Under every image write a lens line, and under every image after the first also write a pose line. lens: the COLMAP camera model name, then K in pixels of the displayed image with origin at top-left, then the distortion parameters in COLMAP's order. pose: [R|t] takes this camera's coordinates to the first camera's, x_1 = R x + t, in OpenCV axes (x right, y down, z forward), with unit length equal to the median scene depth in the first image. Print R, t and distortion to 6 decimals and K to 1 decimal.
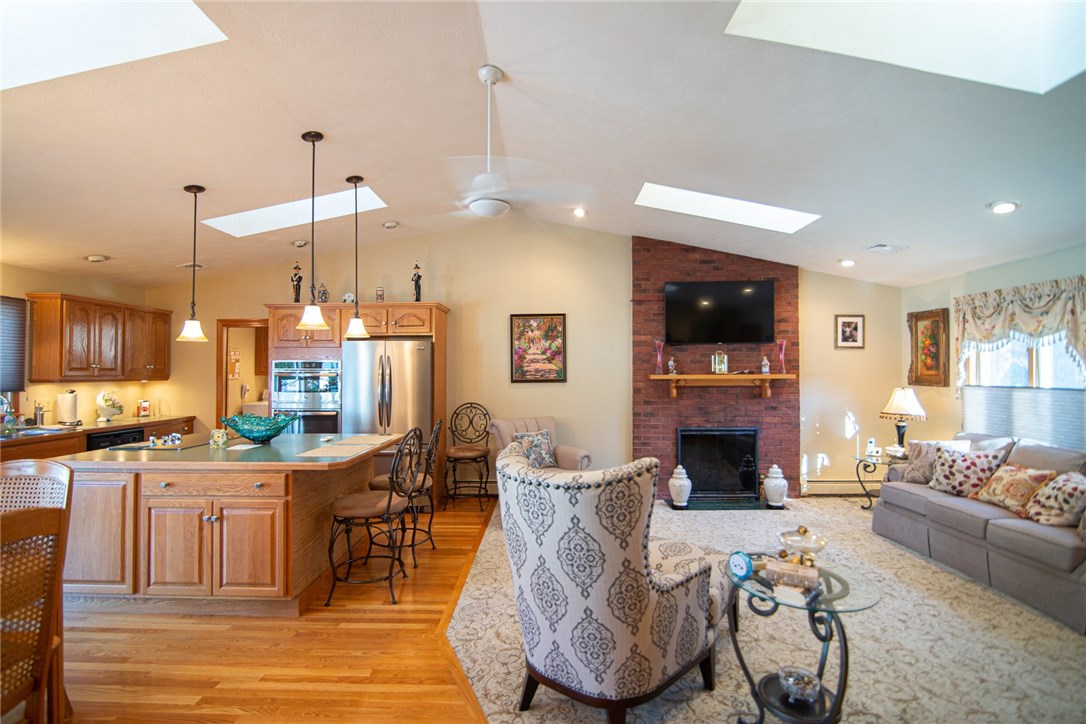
lens RADIAL K [[507.5, 0, 540.7], [0, 507.5, 361.7], [0, 0, 1]] dist [-0.021635, 0.001964]
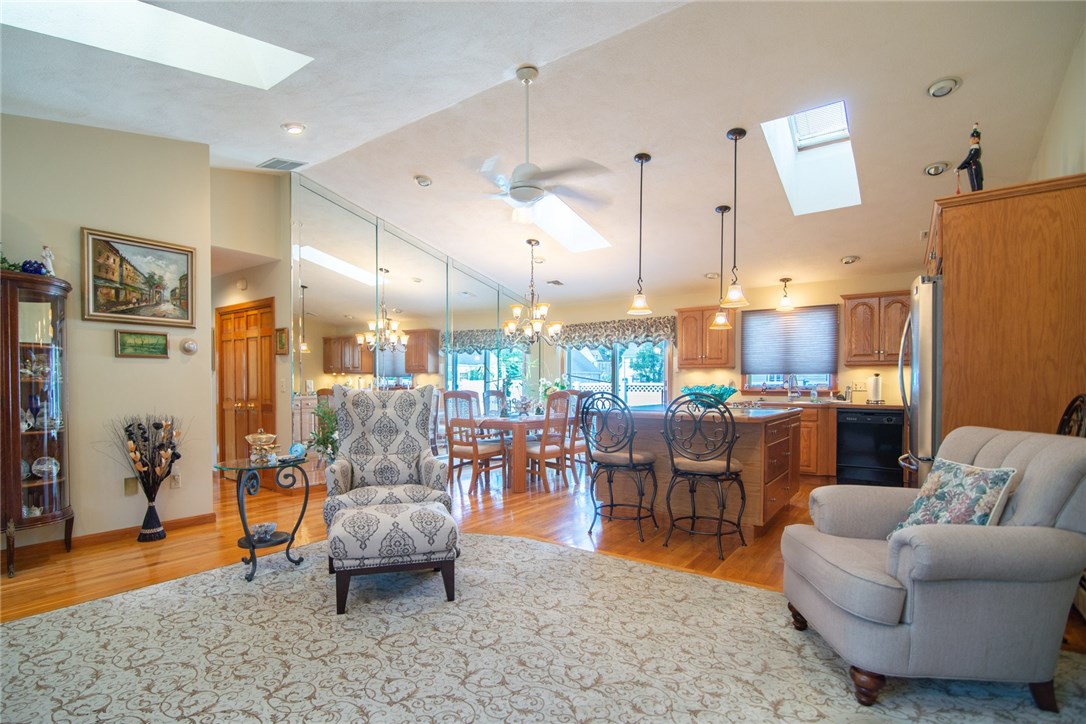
lens RADIAL K [[533.1, 0, 498.4], [0, 533.1, 396.7], [0, 0, 1]] dist [-0.000308, 0.000224]
pose [[-0.602918, 0.016872, -0.797625, 0.629868], [0.011949, 0.999855, 0.012117, 0.090146], [0.797714, -0.002225, -0.603032, 1.114077]]
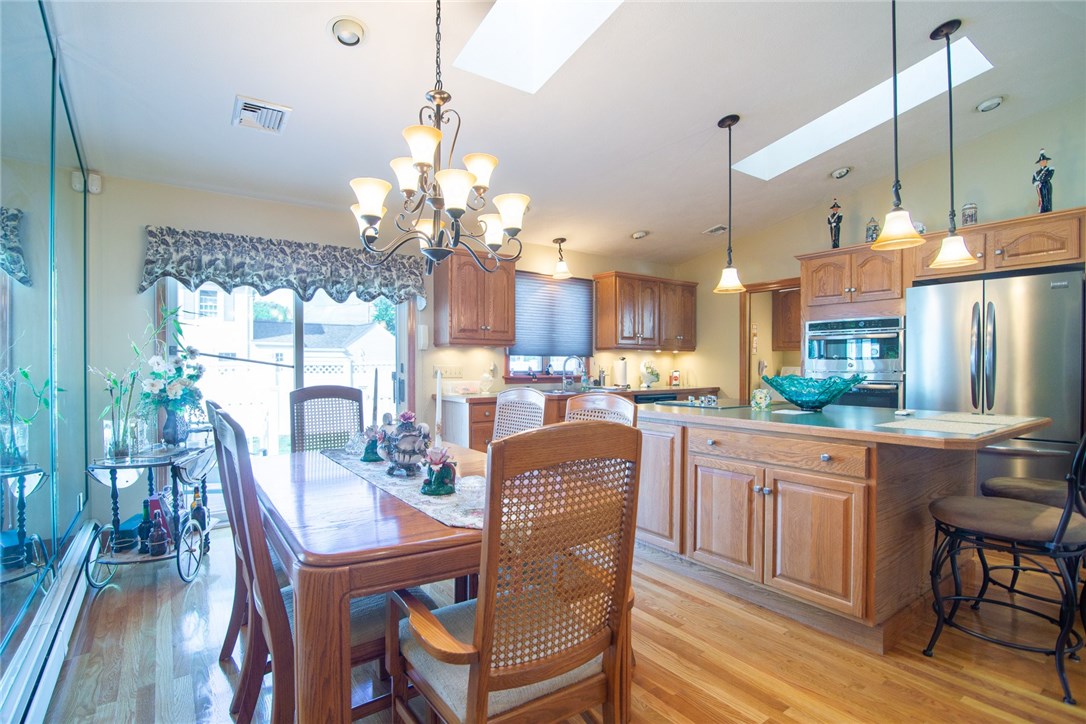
lens RADIAL K [[511.0, 0, 515.4], [0, 511.0, 369.6], [0, 0, 1]] dist [-0.016735, 0.000775]
pose [[0.582735, 0.007612, -0.812627, -0.141975], [0.014801, 0.999691, 0.019979, 0.060606], [0.812528, -0.023670, 0.582442, 0.125776]]
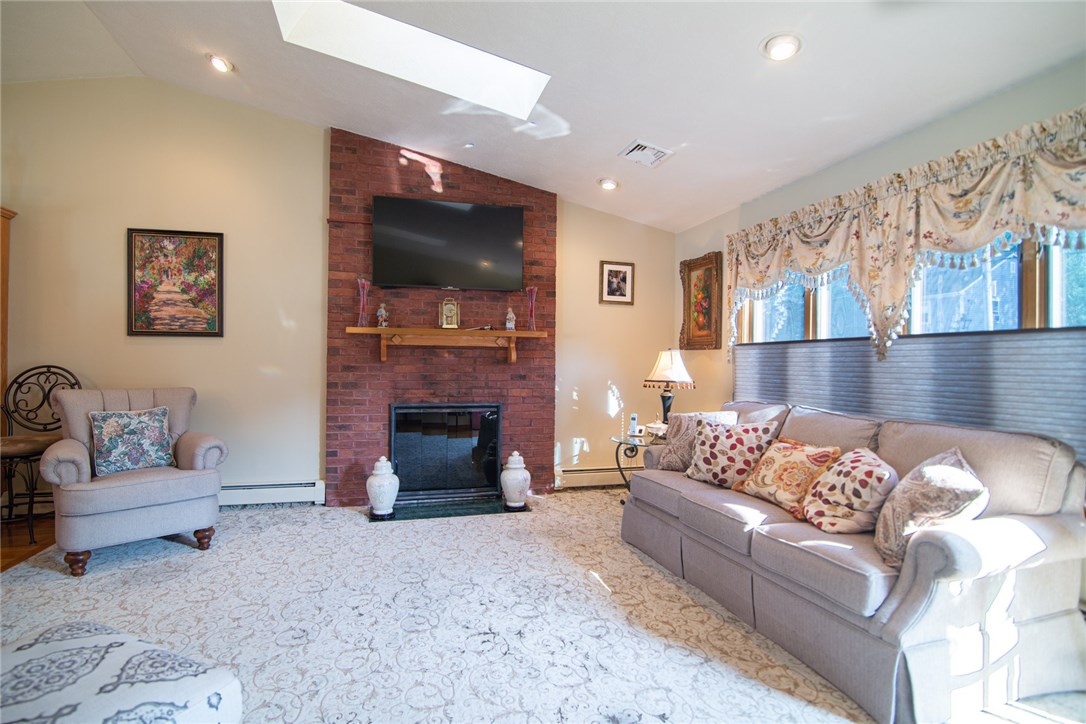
lens RADIAL K [[504.8, 0, 516.9], [0, 504.8, 362.7], [0, 0, 1]] dist [-0.020765, 0.000334]
pose [[0.963375, 0.012215, 0.267880, 0.316971], [-0.016317, 0.999781, 0.013094, 0.076493], [-0.267661, -0.016985, 0.963363, 0.342866]]
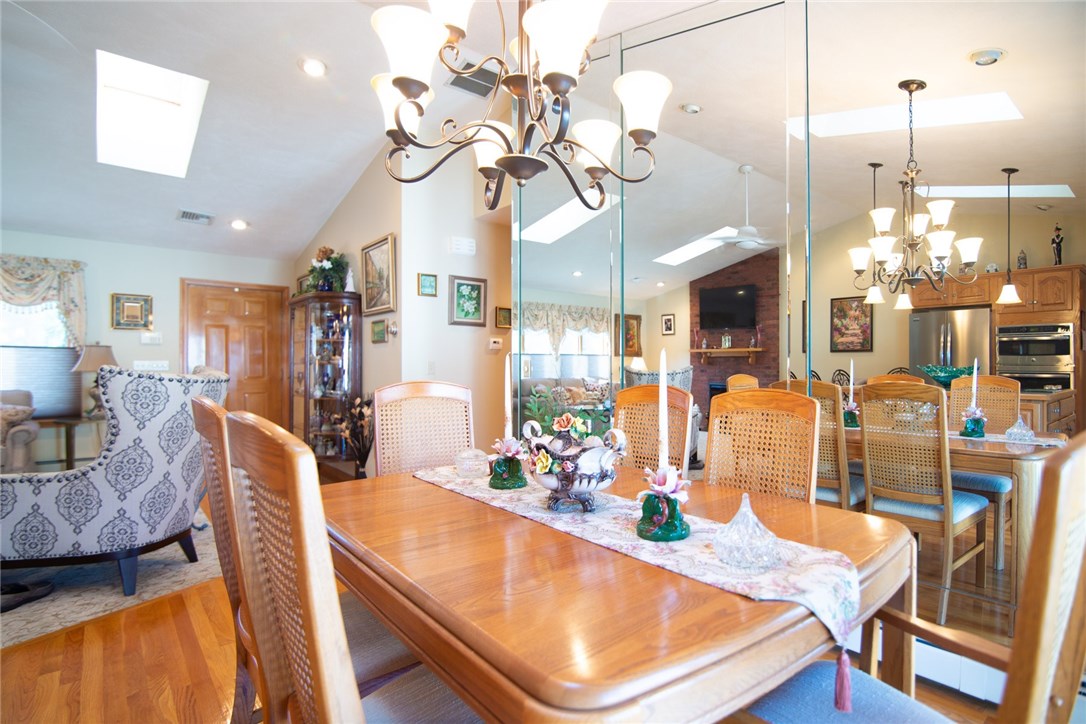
lens RADIAL K [[551.2, 0, 641.8], [0, 551.2, 365.4], [0, 0, 1]] dist [-0.016596, 0.000539]
pose [[-0.714316, -0.001131, 0.699822, -0.823962], [-0.015138, 0.999790, -0.013836, 0.079265], [-0.699659, -0.020477, -0.714183, 0.513295]]
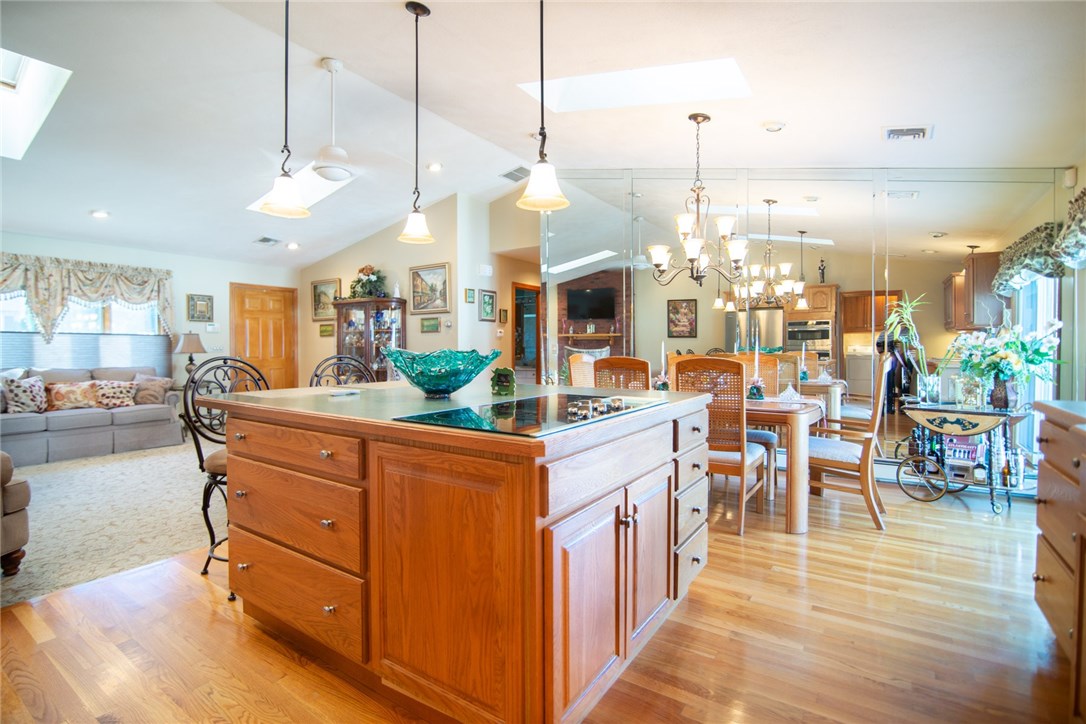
lens RADIAL K [[512.1, 0, 538.6], [0, 512.1, 354.8], [0, 0, 1]] dist [-0.016824, 0.000719]
pose [[-0.834665, -0.007144, 0.550712, -0.831953], [-0.008792, 0.999961, -0.000354, 0.091442], [-0.550689, -0.005137, -0.834695, 1.182558]]
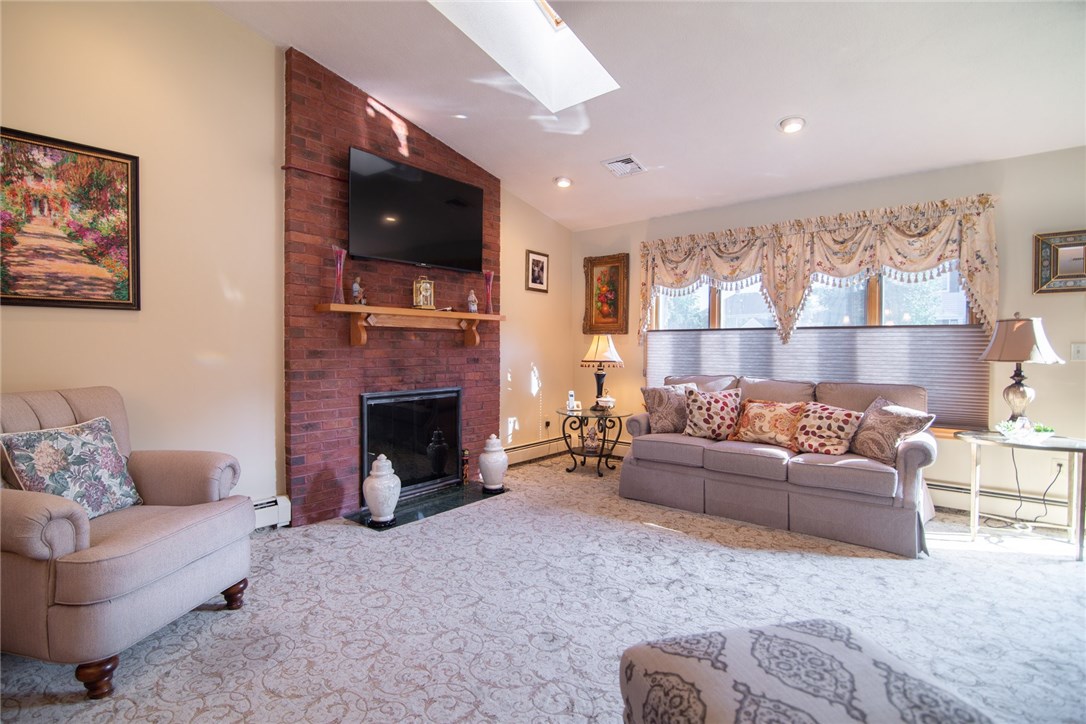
lens RADIAL K [[510.7, 0, 527.7], [0, 510.7, 357.7], [0, 0, 1]] dist [-0.020964, 0.000166]
pose [[0.637989, -0.010207, 0.769978, -0.096945], [-0.018348, 0.999427, 0.028451, 0.082026], [-0.769827, -0.032279, 0.637436, 0.576468]]
